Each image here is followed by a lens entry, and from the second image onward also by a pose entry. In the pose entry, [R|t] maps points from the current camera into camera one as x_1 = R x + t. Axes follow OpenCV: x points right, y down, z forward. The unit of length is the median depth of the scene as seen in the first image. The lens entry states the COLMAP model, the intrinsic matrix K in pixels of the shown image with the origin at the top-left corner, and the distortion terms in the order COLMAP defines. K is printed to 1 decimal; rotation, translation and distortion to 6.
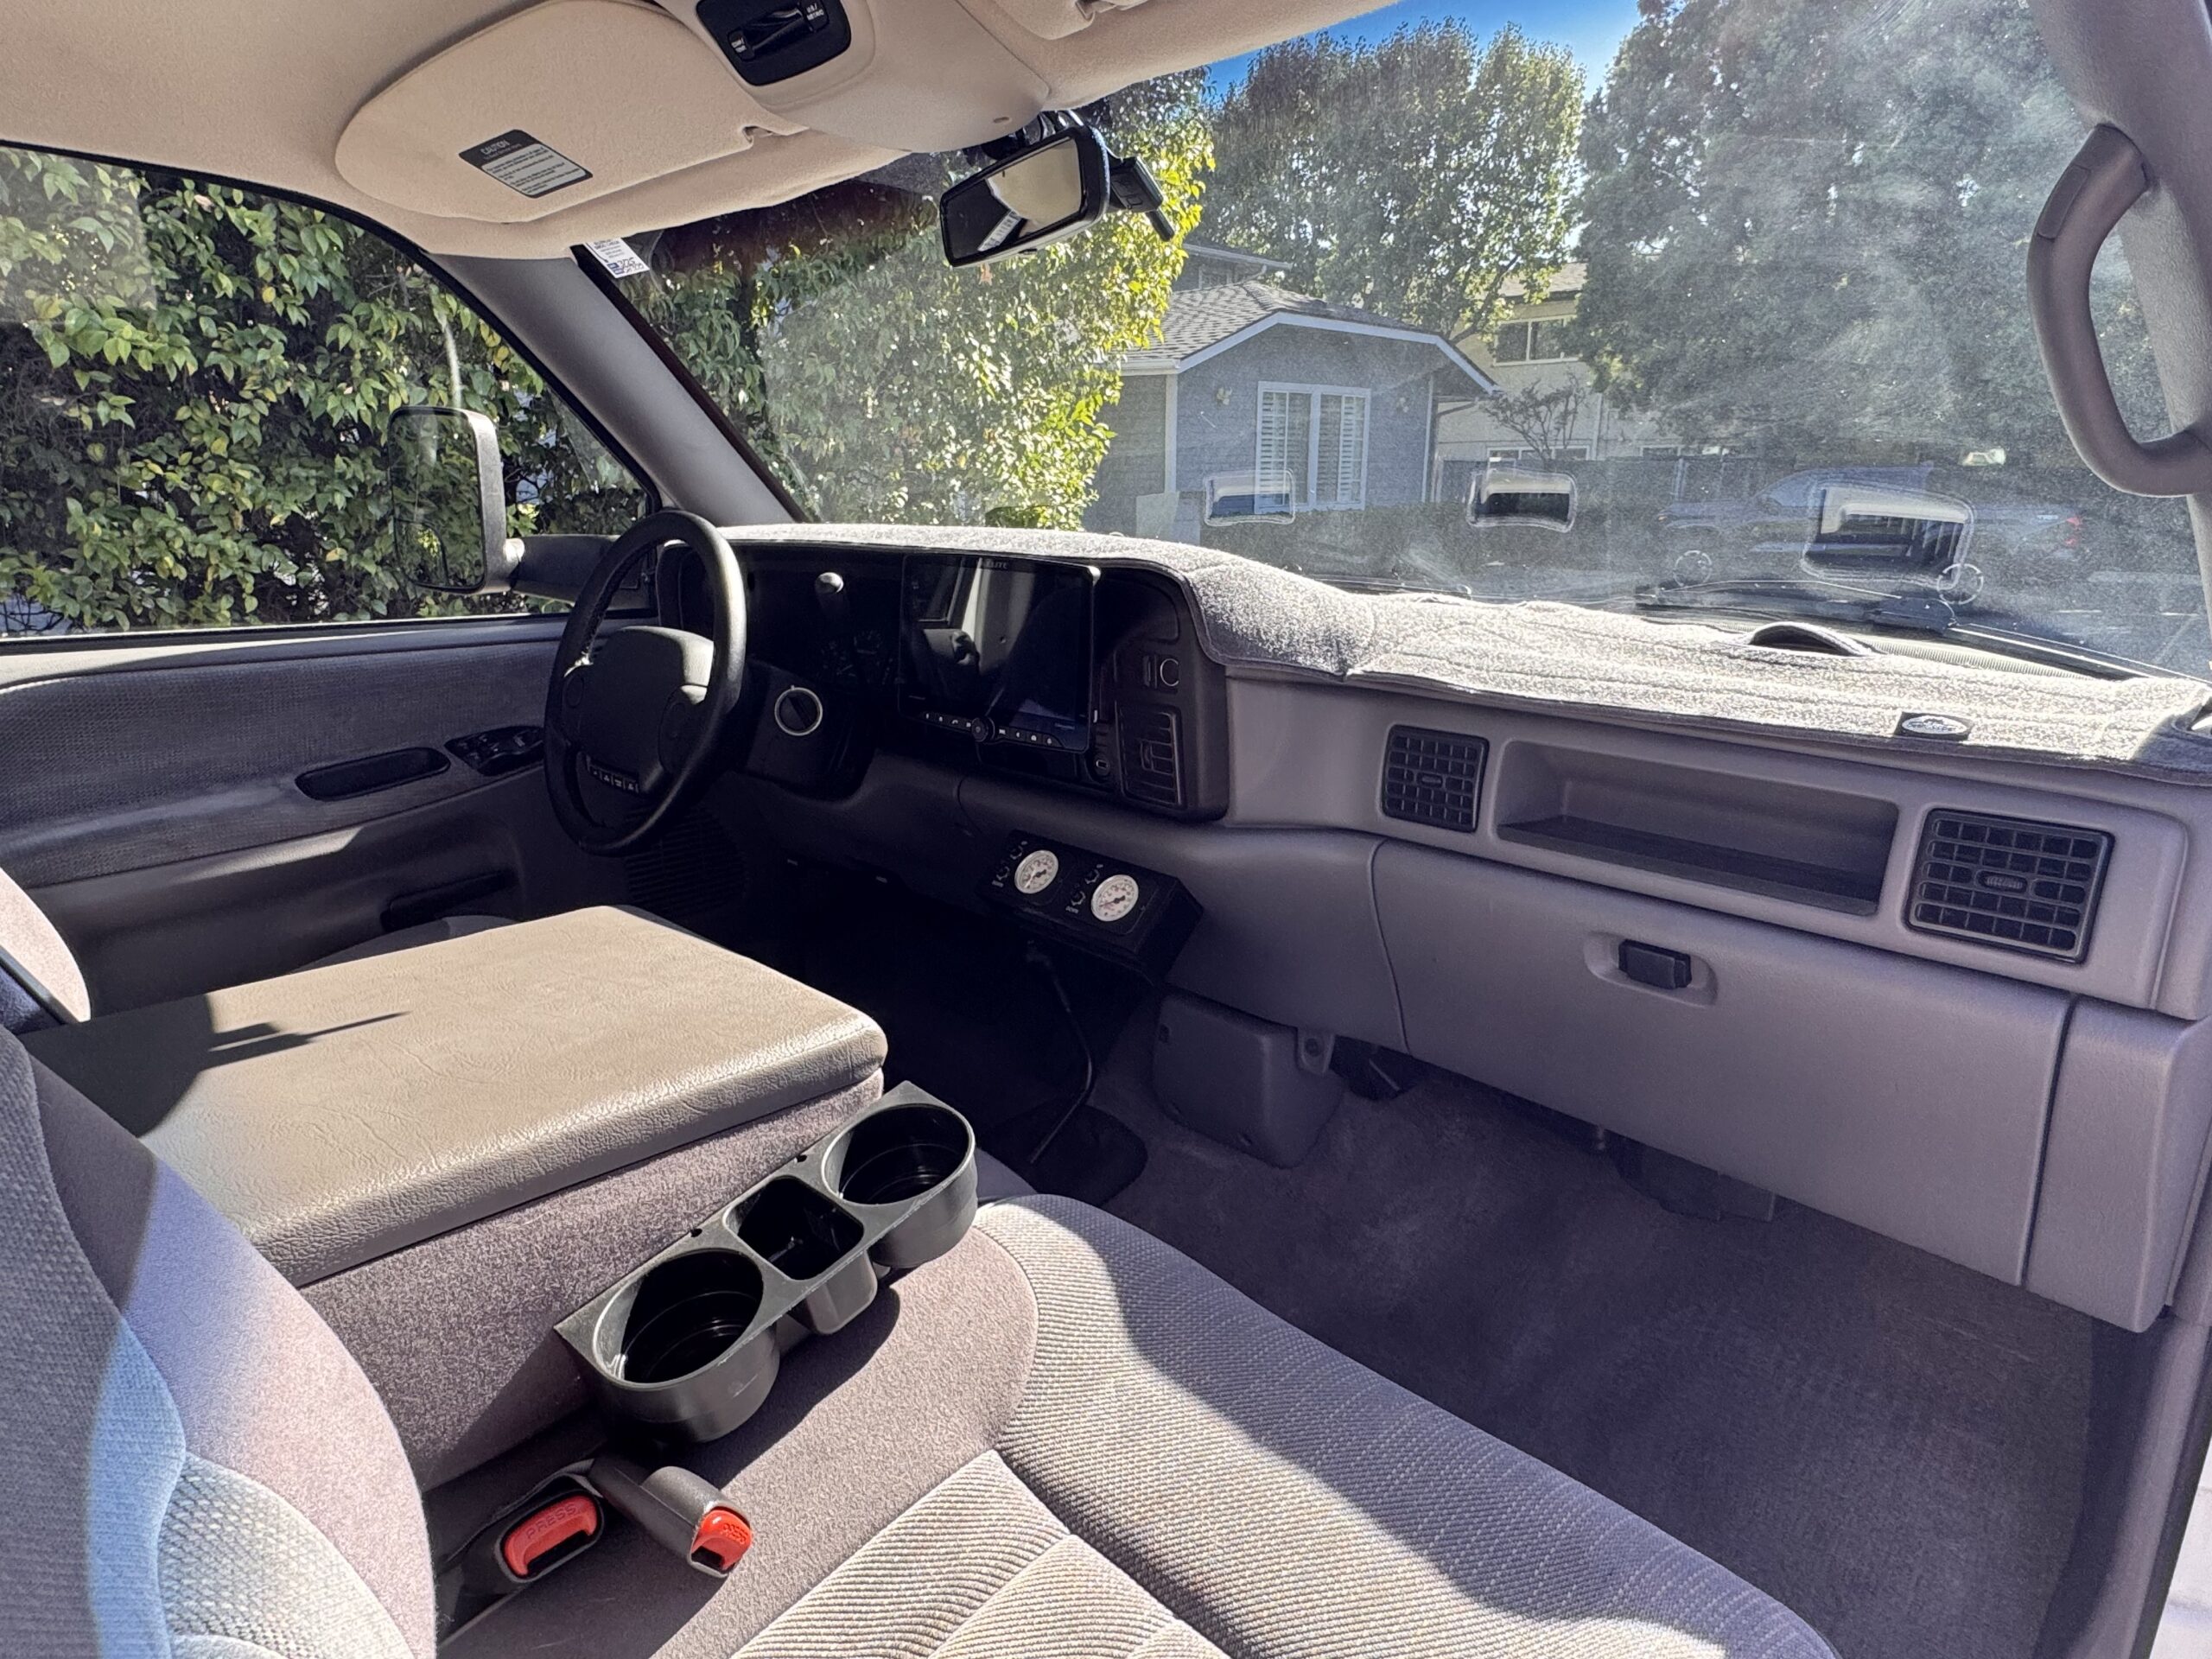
lens RADIAL K [[1219.3, 0, 1092.7], [0, 1219.3, 830.9], [0, 0, 1]] dist [-0.003435, -0.003979]
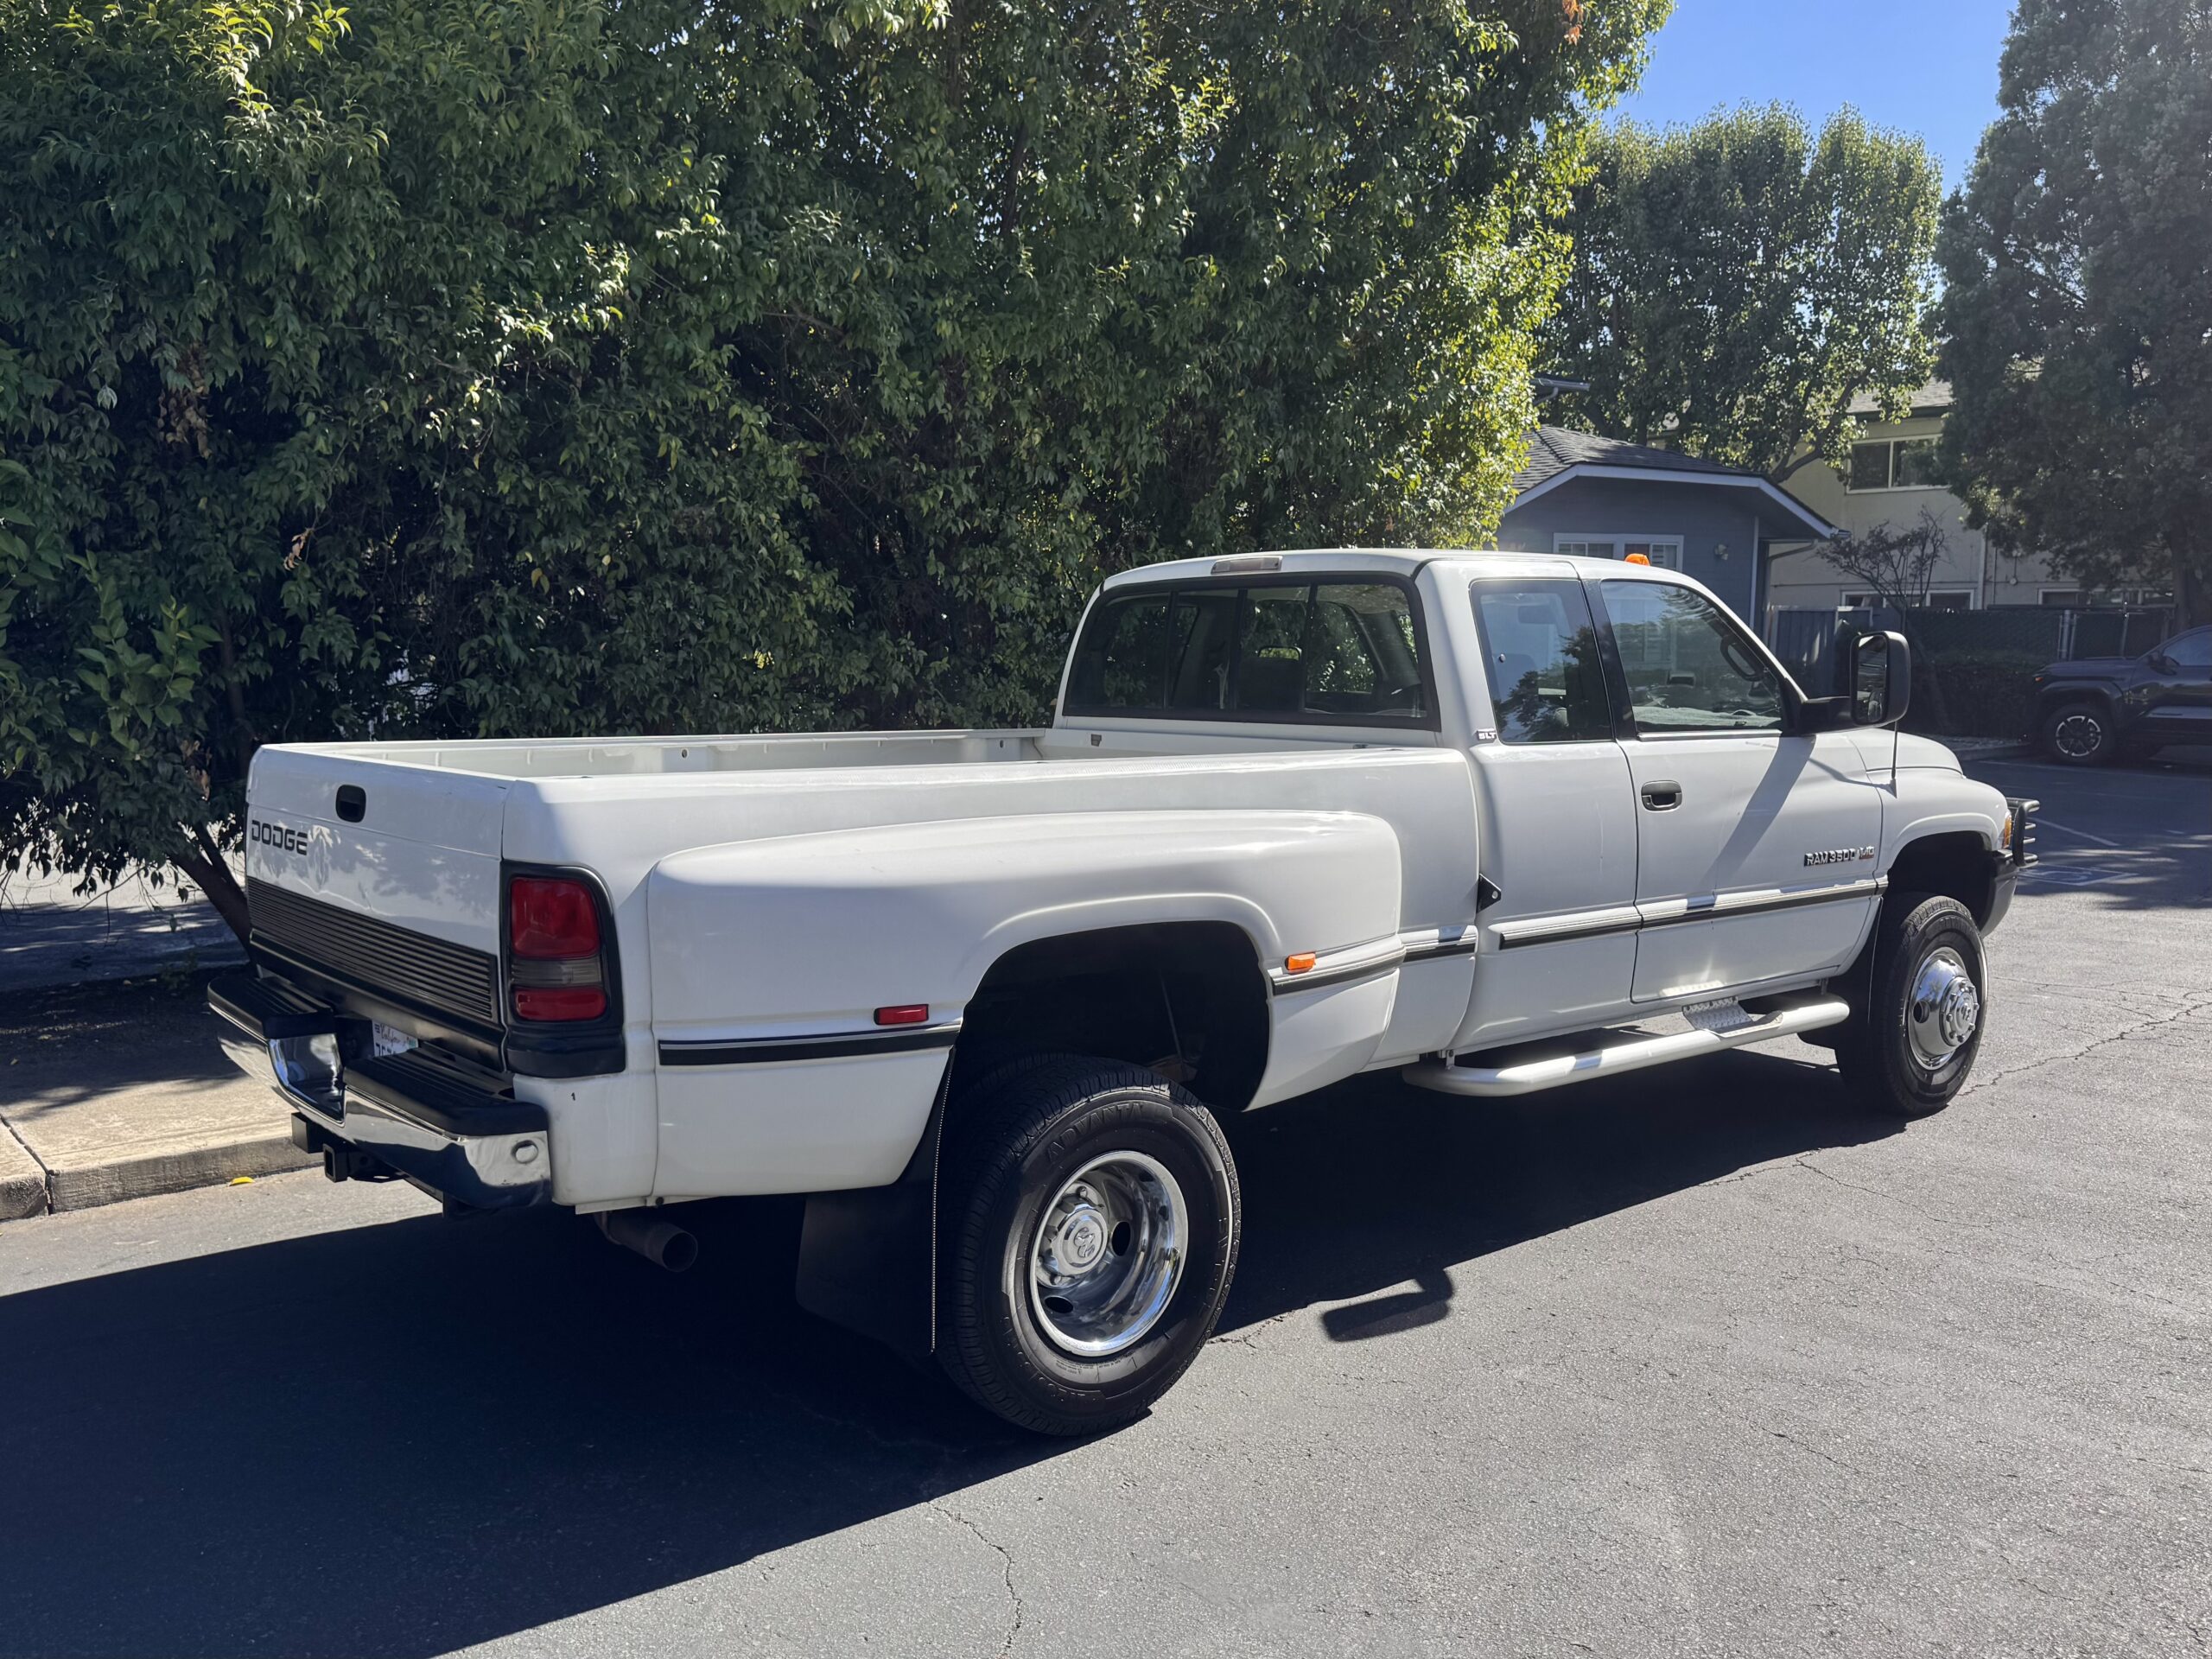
lens RADIAL K [[1845.3, 0, 1081.7], [0, 1845.3, 871.9], [0, 0, 1]] dist [0.095119, -0.176725]
pose [[0.994446, 0.014419, -0.104258, -0.052310], [-0.029383, 0.989221, -0.143455, 0.072552], [0.101066, 0.145722, 0.984150, -0.288851]]
